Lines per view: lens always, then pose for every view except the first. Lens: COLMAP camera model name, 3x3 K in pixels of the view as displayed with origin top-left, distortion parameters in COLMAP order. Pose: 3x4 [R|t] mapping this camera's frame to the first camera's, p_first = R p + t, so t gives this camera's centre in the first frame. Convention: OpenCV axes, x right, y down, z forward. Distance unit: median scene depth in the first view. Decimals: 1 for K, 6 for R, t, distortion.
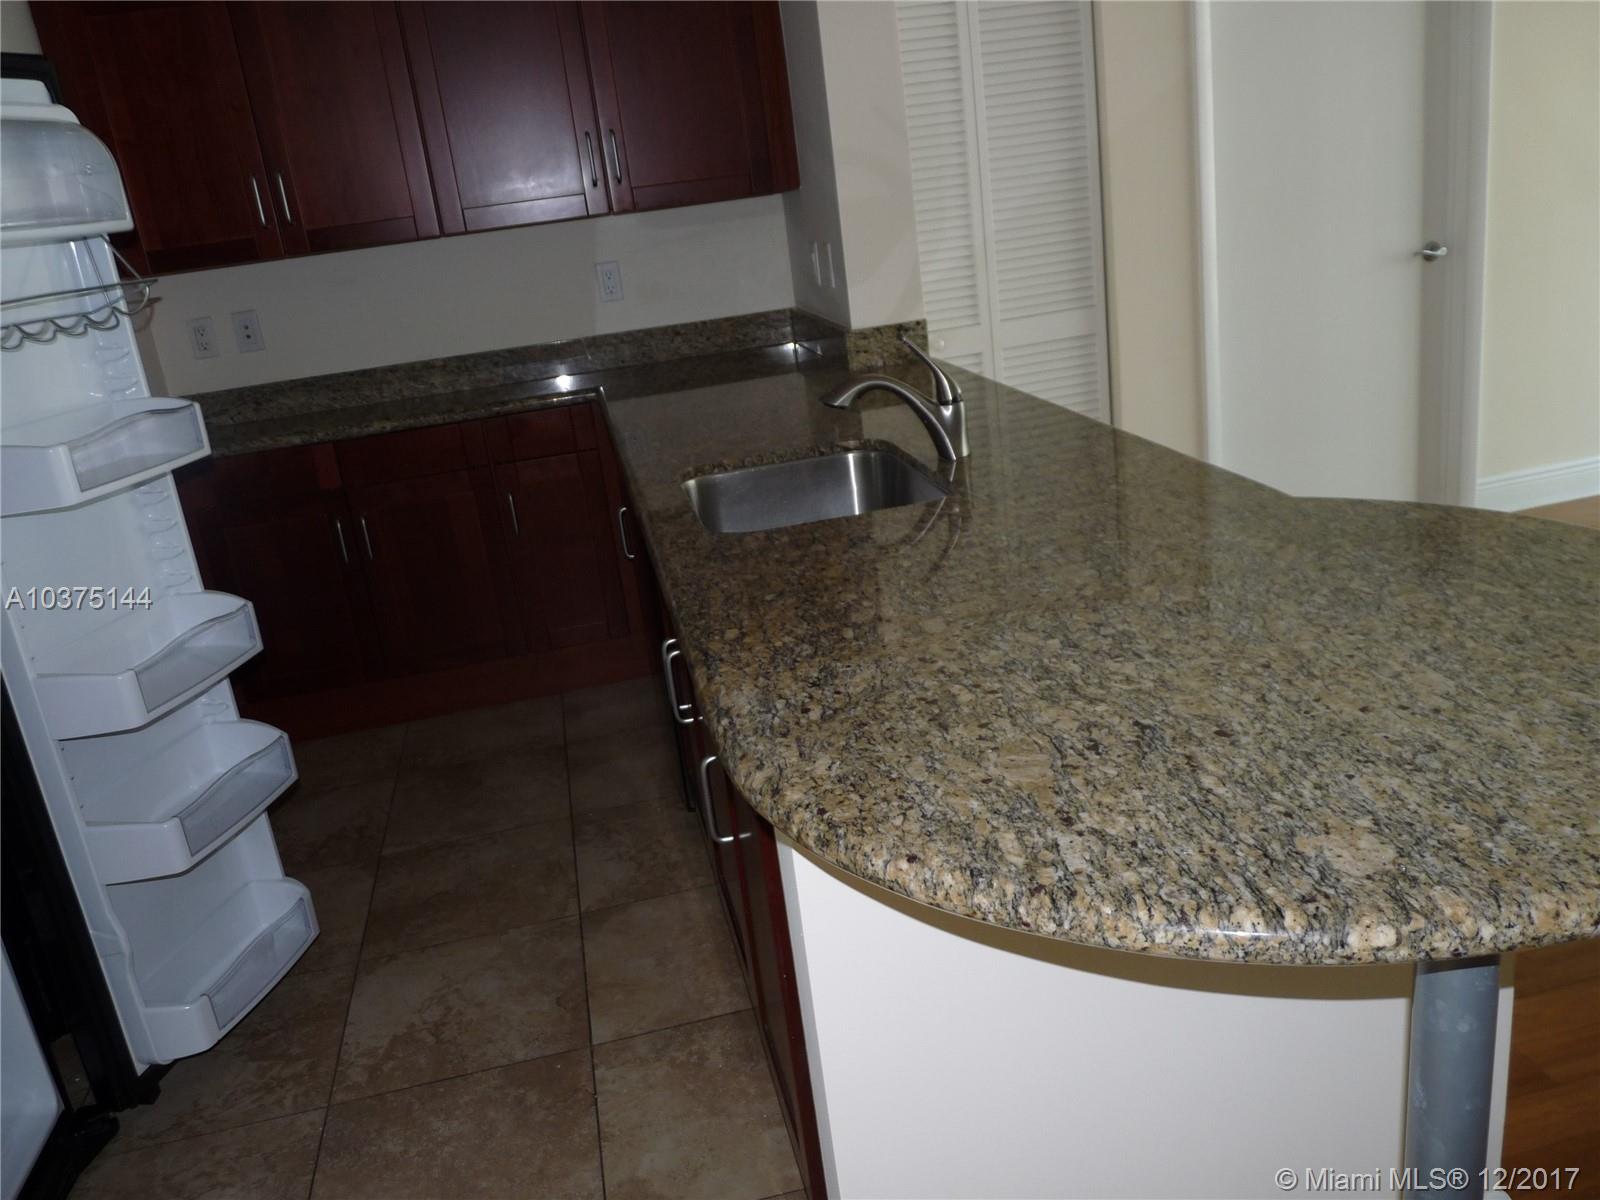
lens RADIAL K [[1283.9, 0, 800.0], [0, 1283.9, 600.0], [0, 0, 1]] dist [0.004432, -0.057300]
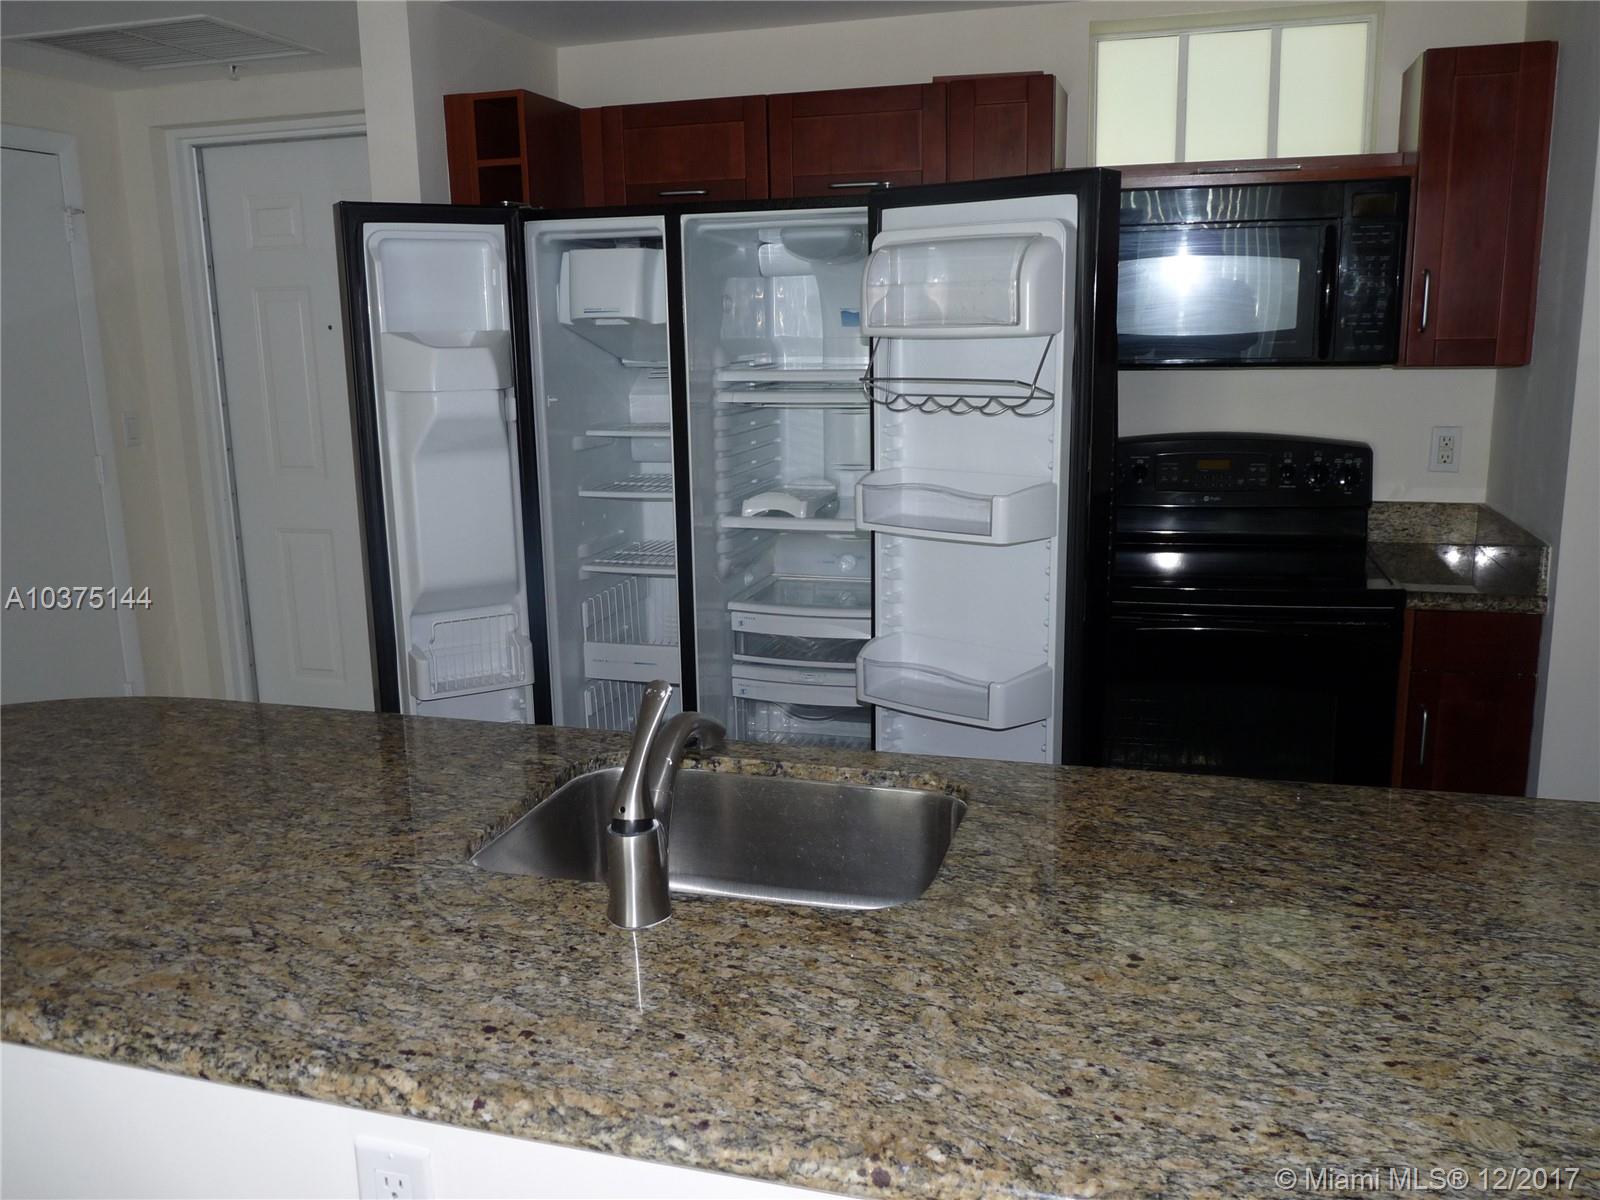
lens RADIAL K [[1283.9, 0, 800.0], [0, 1283.9, 600.0], [0, 0, 1]] dist [0.004432, -0.057300]
pose [[-0.461686, 0.309560, -0.831275, 0.821817], [-0.212709, 0.871152, 0.442548, -0.797364], [0.861162, 0.381138, -0.336353, 1.903170]]
